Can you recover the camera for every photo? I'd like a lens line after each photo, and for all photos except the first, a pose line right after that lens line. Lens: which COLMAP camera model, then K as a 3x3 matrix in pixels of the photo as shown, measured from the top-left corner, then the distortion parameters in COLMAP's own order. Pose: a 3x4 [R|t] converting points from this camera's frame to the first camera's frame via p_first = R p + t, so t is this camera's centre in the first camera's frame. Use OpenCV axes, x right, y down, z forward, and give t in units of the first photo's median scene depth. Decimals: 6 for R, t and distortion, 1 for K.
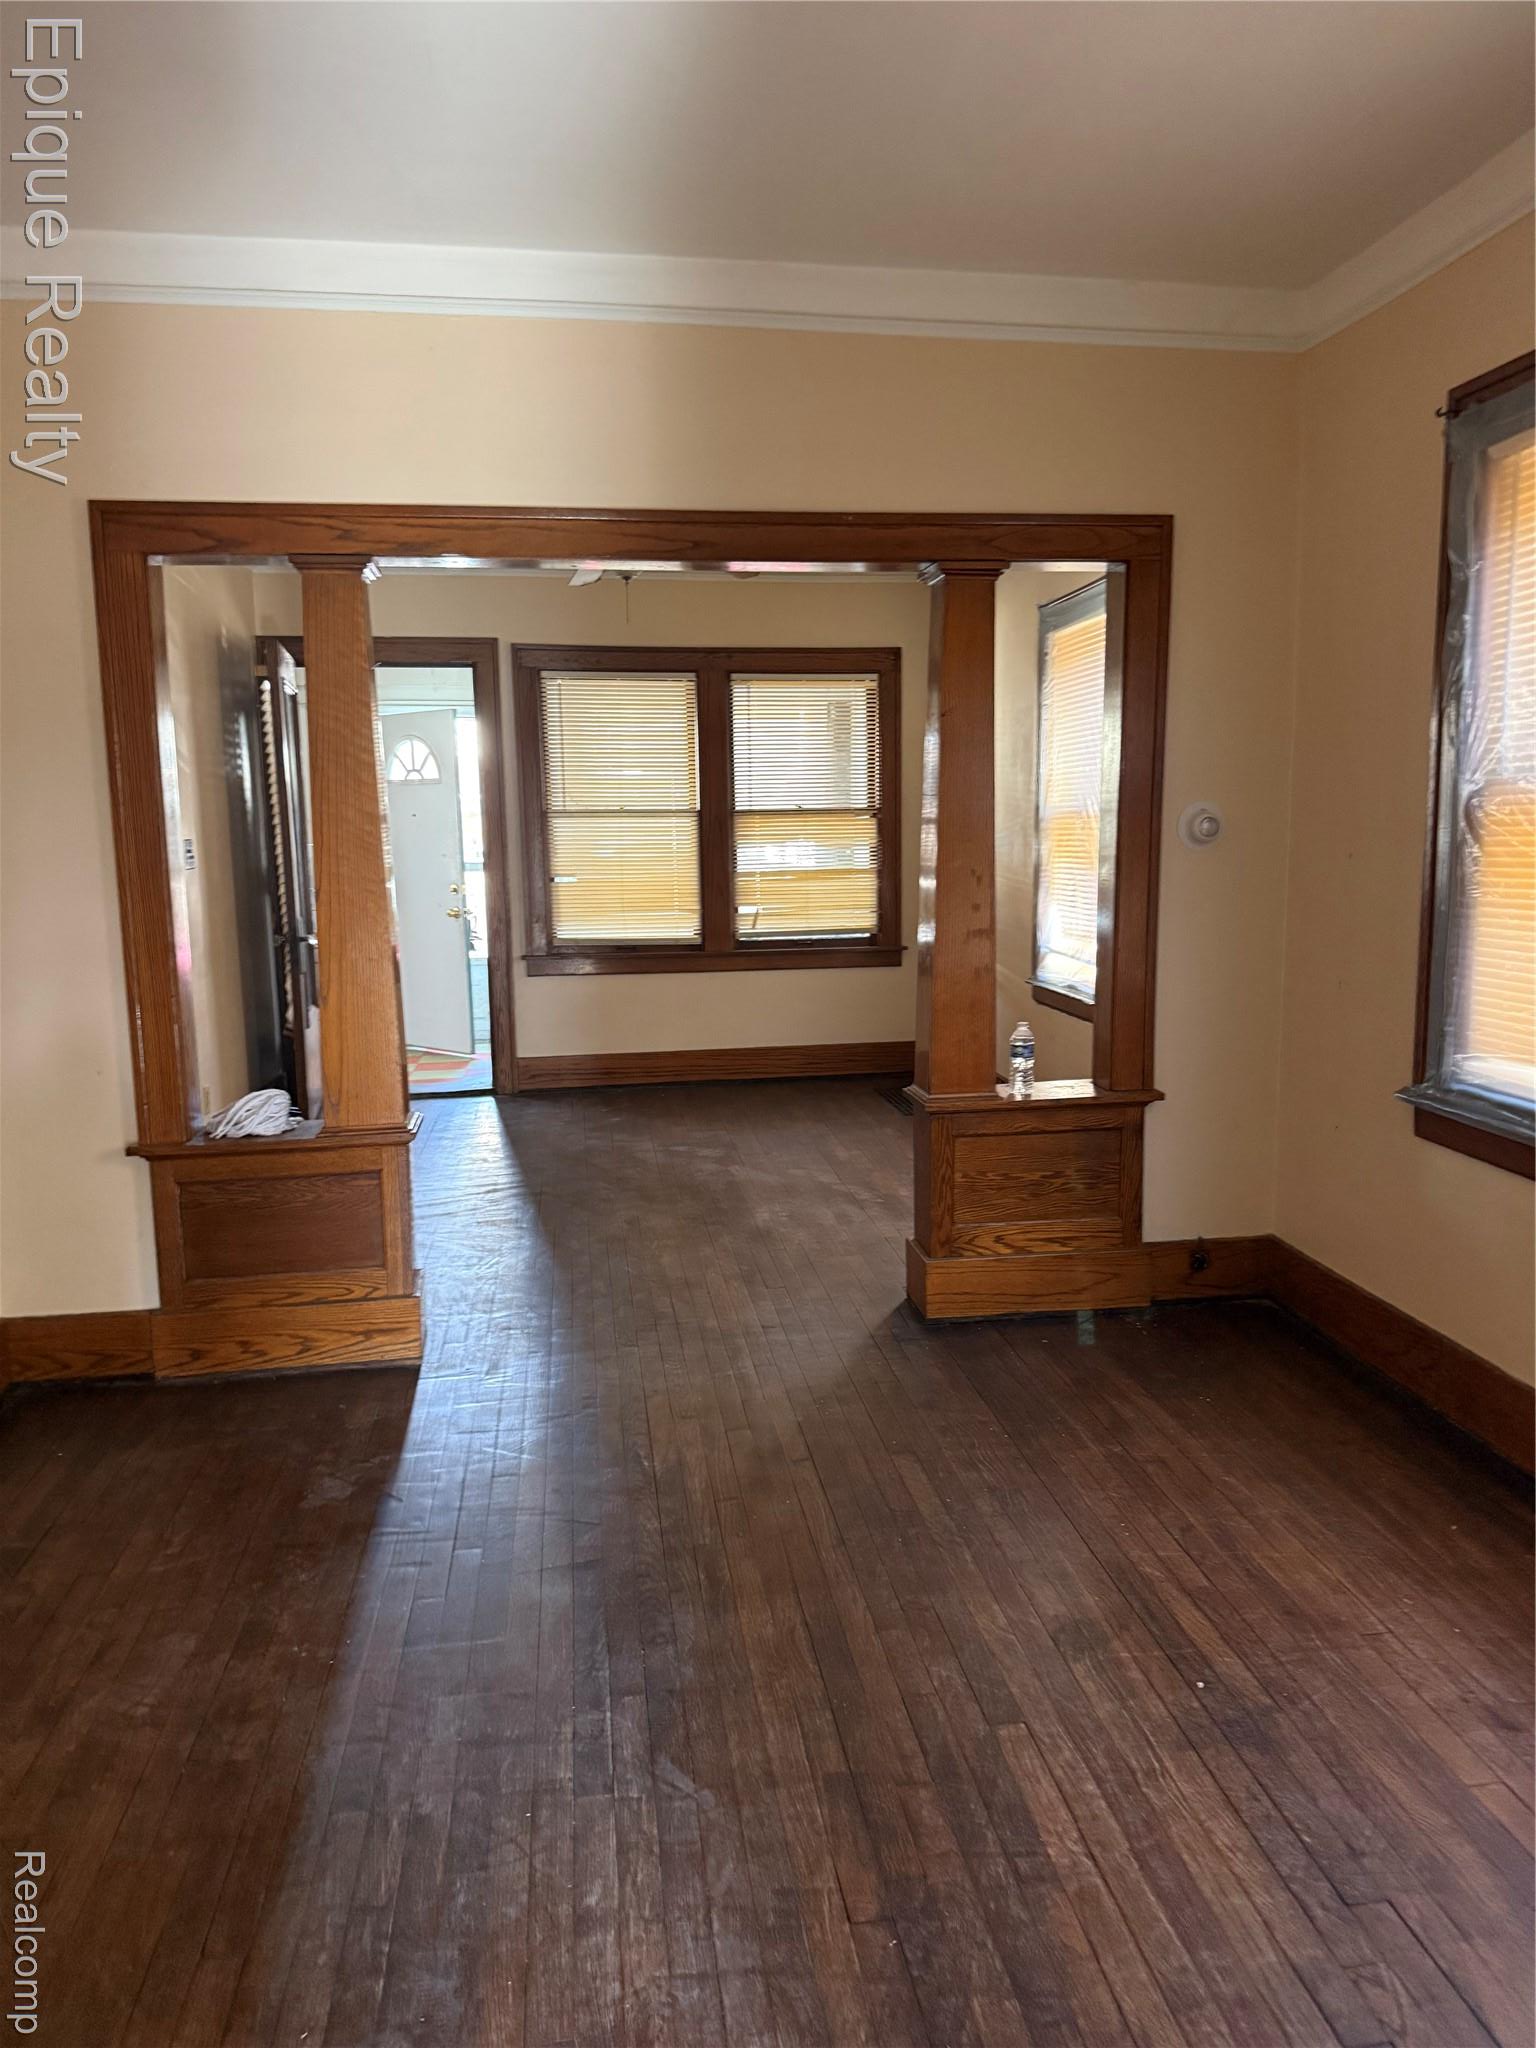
lens RADIAL K [[1411.2, 0, 768.0], [0, 1411.2, 1024.0], [0, 0, 1]] dist [-0.023610, -0.001752]
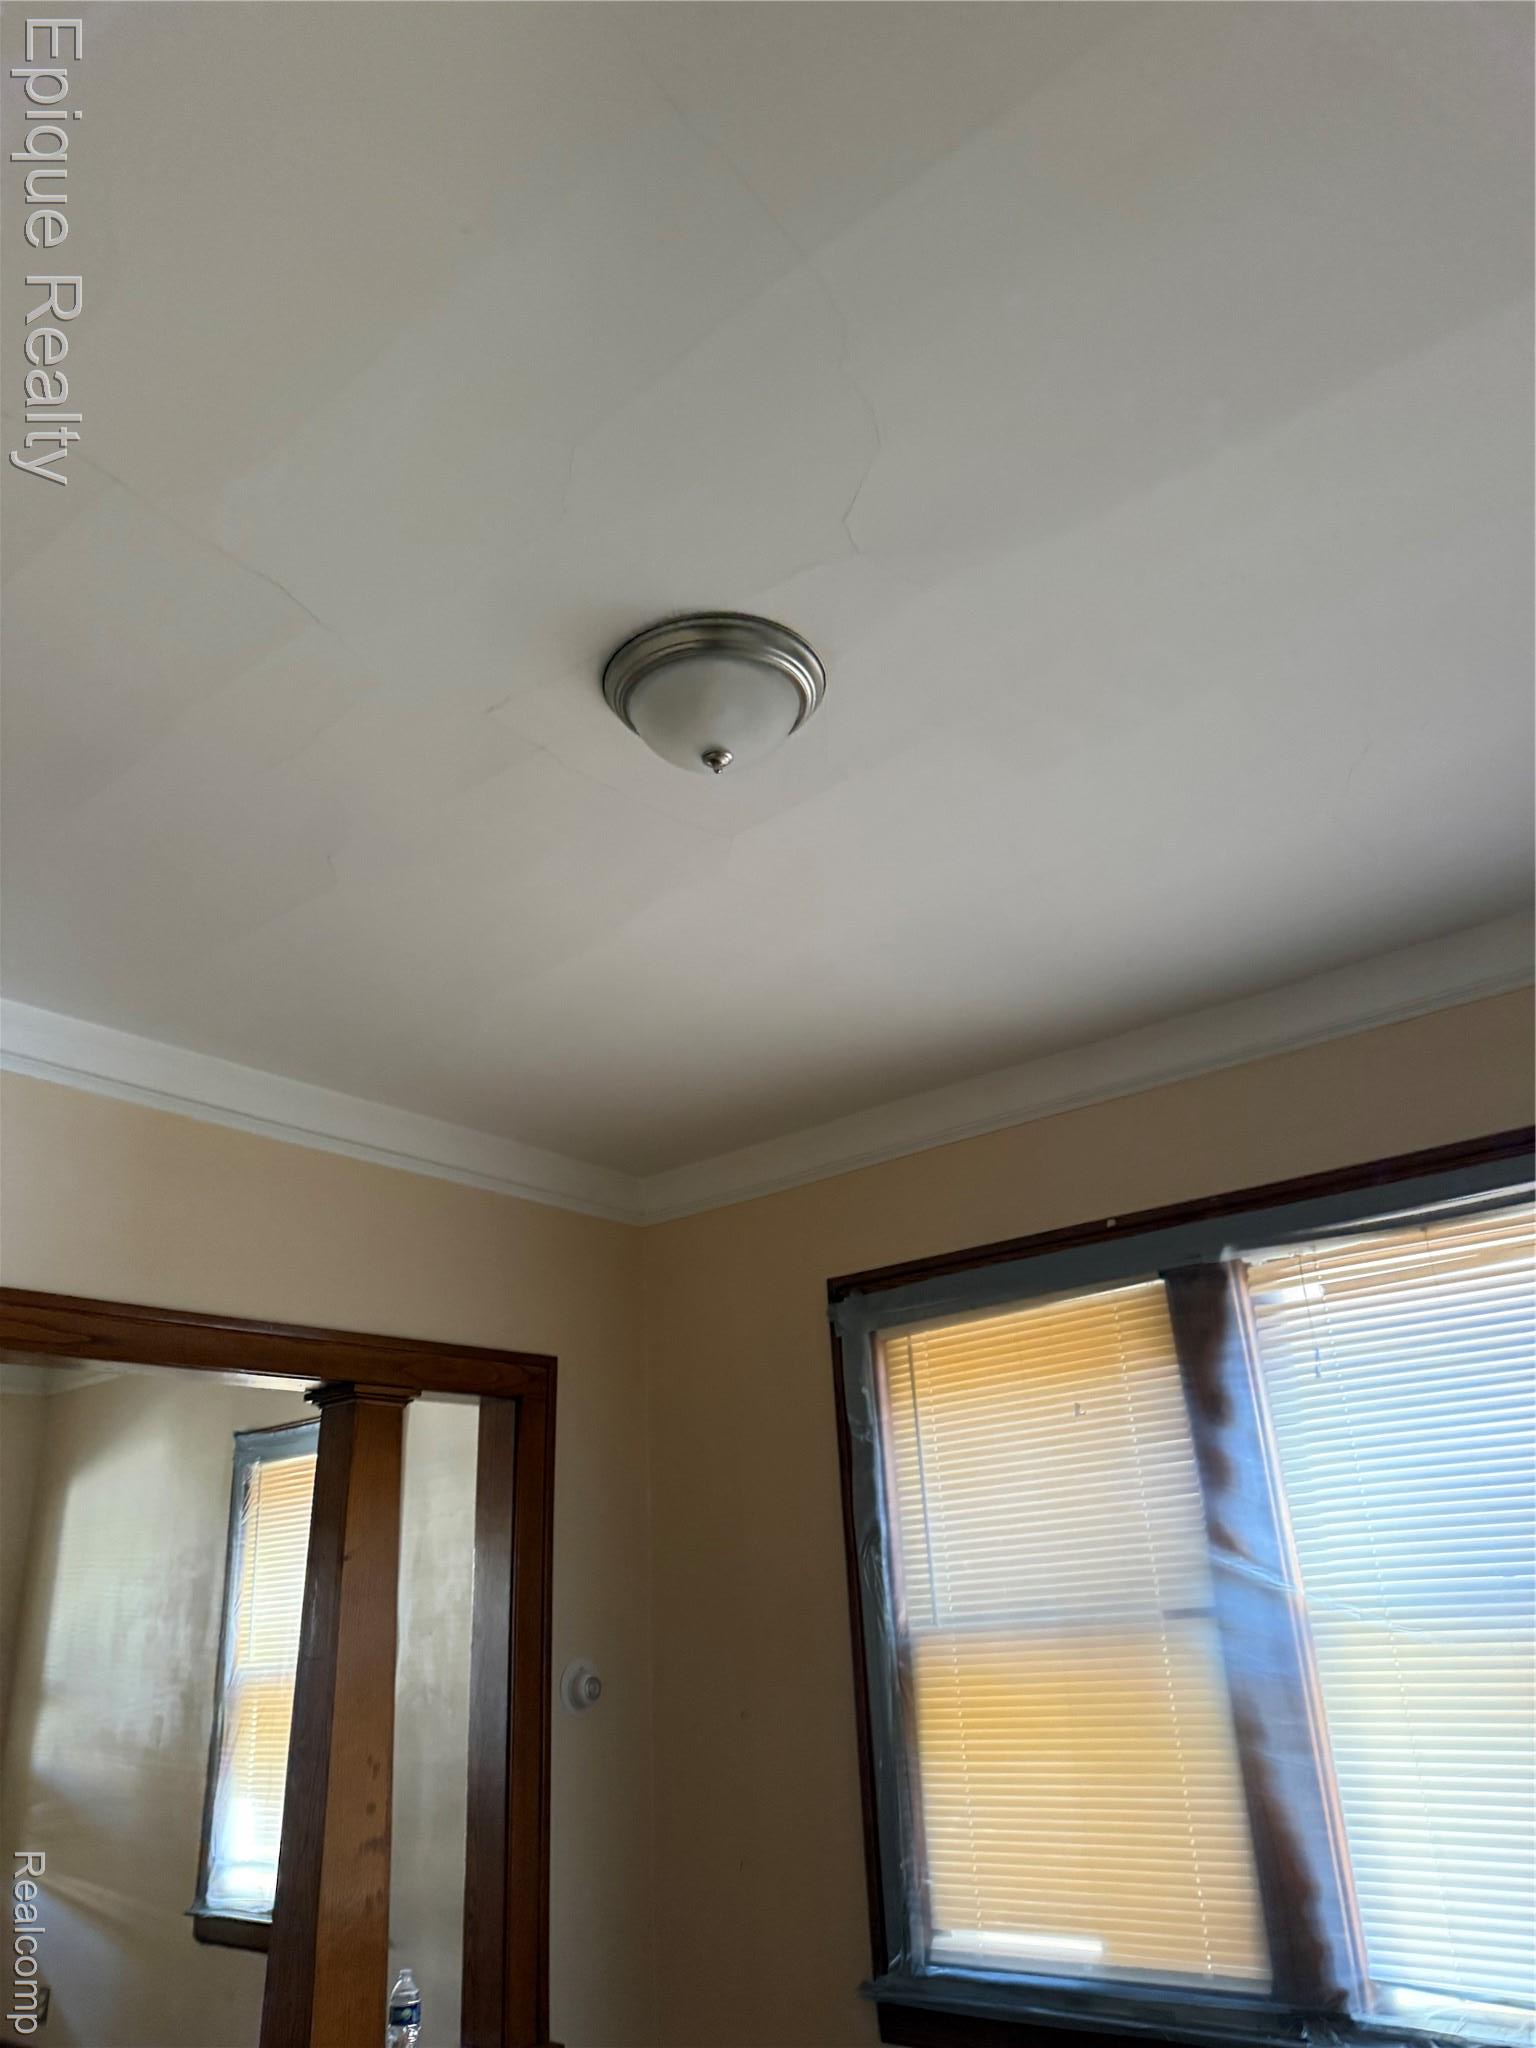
lens RADIAL K [[1411.2, 0, 768.0], [0, 1411.2, 1024.0], [0, 0, 1]] dist [-0.023610, -0.001752]
pose [[0.753756, 0.248460, 0.608375, -0.277016], [0.126012, 0.853945, -0.504875, -0.034090], [-0.644960, 0.457215, 0.612357, 0.165164]]
